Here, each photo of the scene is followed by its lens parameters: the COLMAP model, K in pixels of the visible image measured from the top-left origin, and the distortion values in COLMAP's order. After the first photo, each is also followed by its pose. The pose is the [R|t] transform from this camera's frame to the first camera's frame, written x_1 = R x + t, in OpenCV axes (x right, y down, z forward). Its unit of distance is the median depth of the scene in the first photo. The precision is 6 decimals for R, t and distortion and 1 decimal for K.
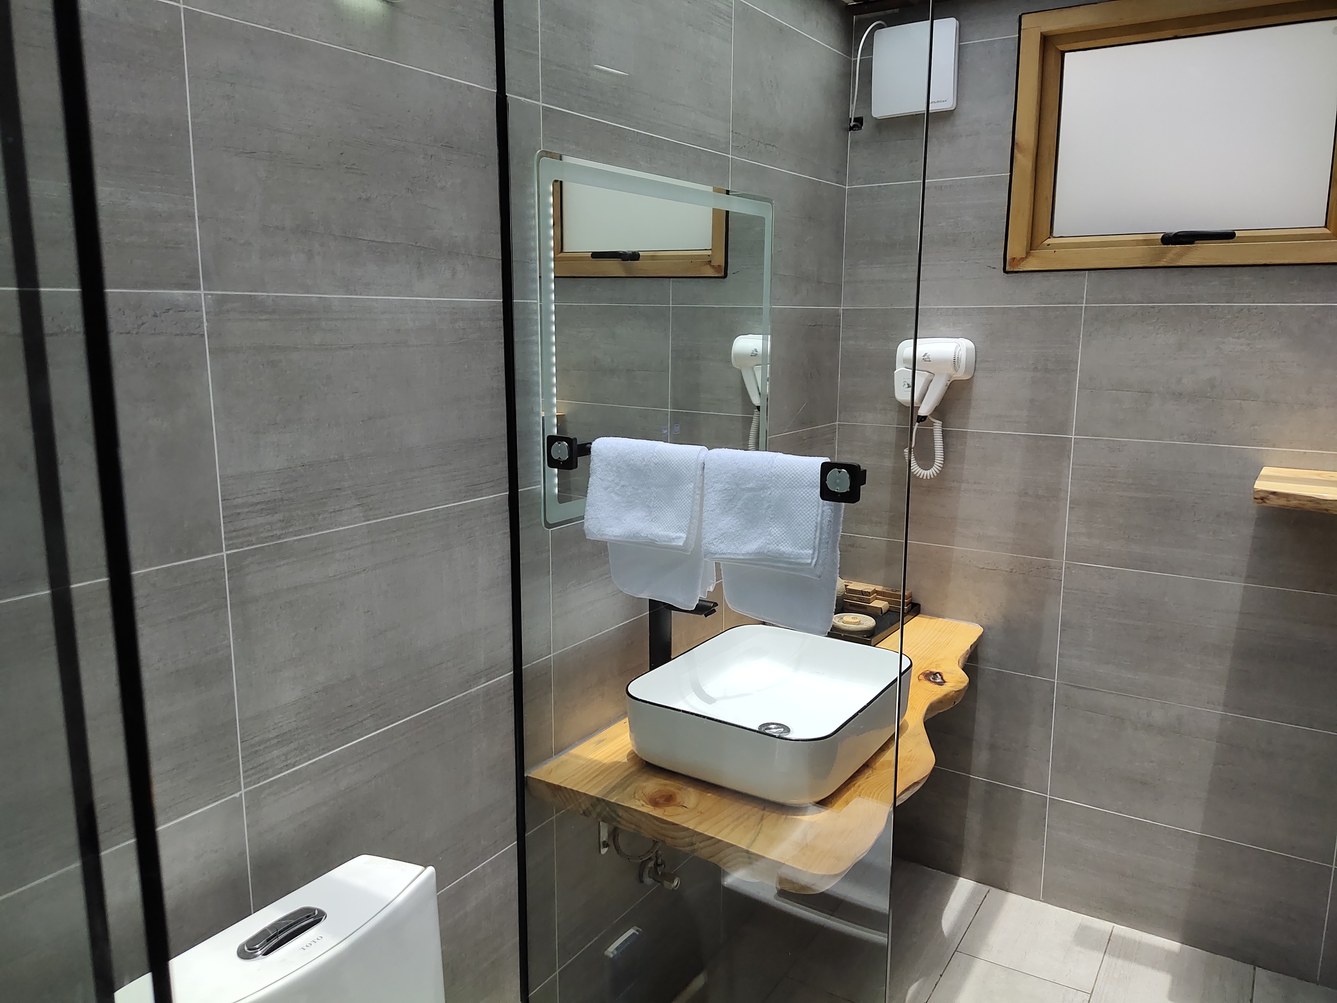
lens RADIAL K [[976.3, 0, 668.5], [0, 976.3, 500.3], [0, 0, 1]] dist [0.009650, -0.001430]
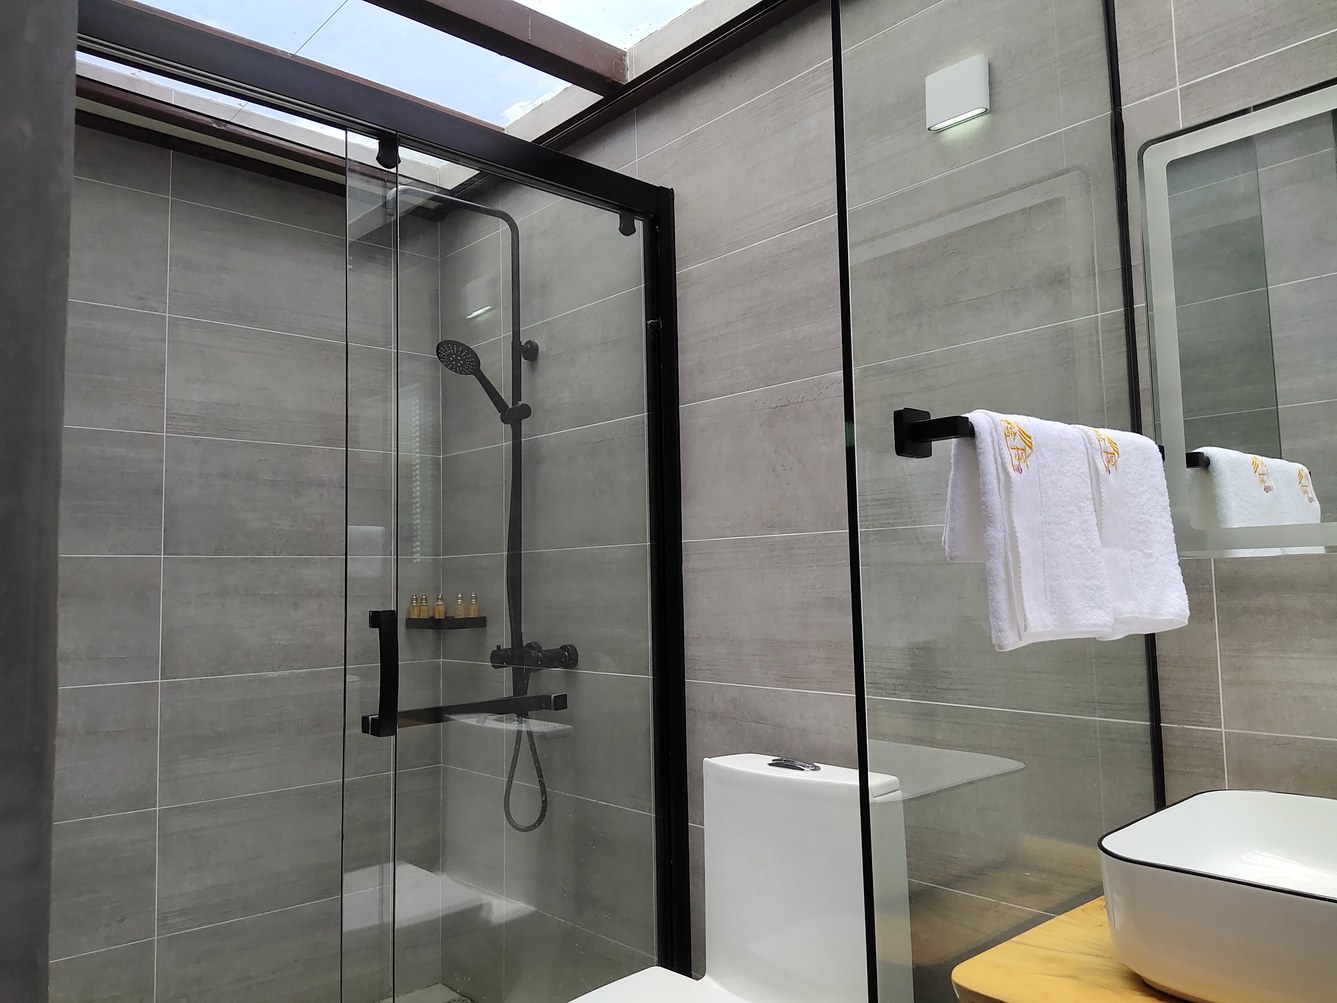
lens RADIAL K [[976.3, 0, 668.7], [0, 976.3, 500.1], [0, 0, 1]] dist [0.009650, -0.001430]
pose [[-0.271779, -0.079551, -0.959066, 1.060065], [-0.155518, 0.987109, -0.037807, 0.106663], [0.949711, 0.138877, -0.280648, 1.078296]]
